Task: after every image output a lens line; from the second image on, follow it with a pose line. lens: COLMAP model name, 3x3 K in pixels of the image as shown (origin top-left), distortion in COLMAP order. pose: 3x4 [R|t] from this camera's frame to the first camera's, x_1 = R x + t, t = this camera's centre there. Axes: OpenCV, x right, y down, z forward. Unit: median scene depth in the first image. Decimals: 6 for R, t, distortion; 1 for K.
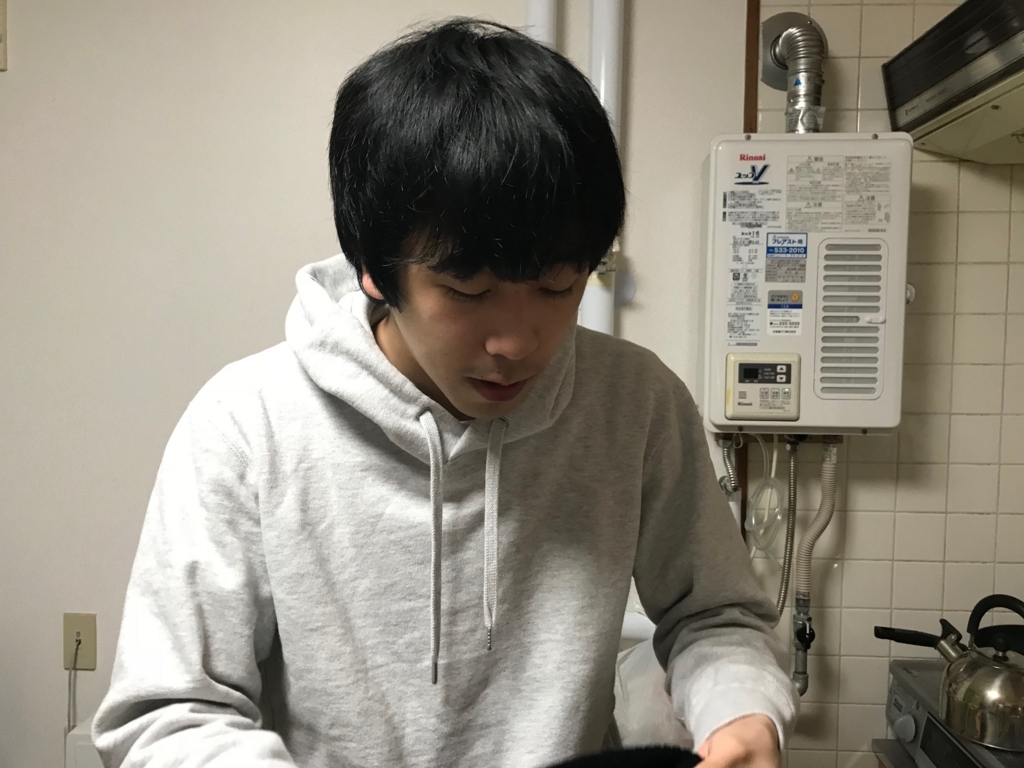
lens RADIAL K [[862.5, 0, 505.6], [0, 862.5, 383.6], [0, 0, 1]] dist [0.008091, 0.013444]
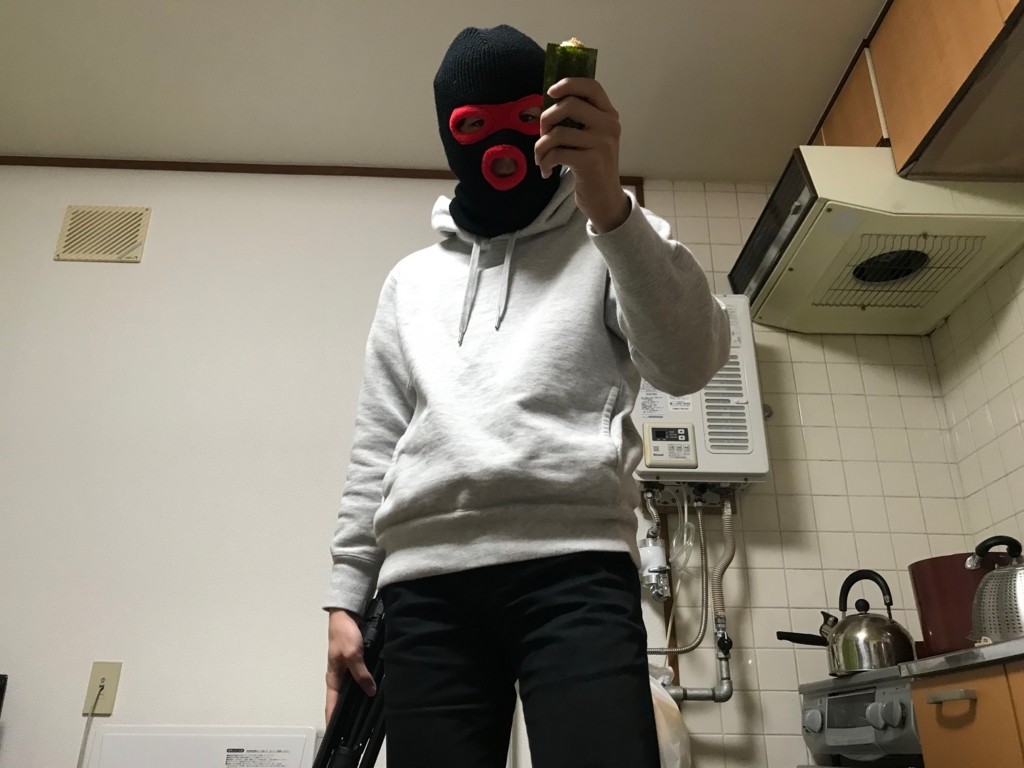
lens RADIAL K [[862.5, 0, 502.5], [0, 862.5, 373.5], [0, 0, 1]] dist [0.008091, 0.013444]
pose [[0.997002, 0.029019, 0.071733, -0.077377], [0.007798, 0.884617, -0.466253, 0.554924], [-0.076986, 0.465414, 0.881738, -0.269945]]
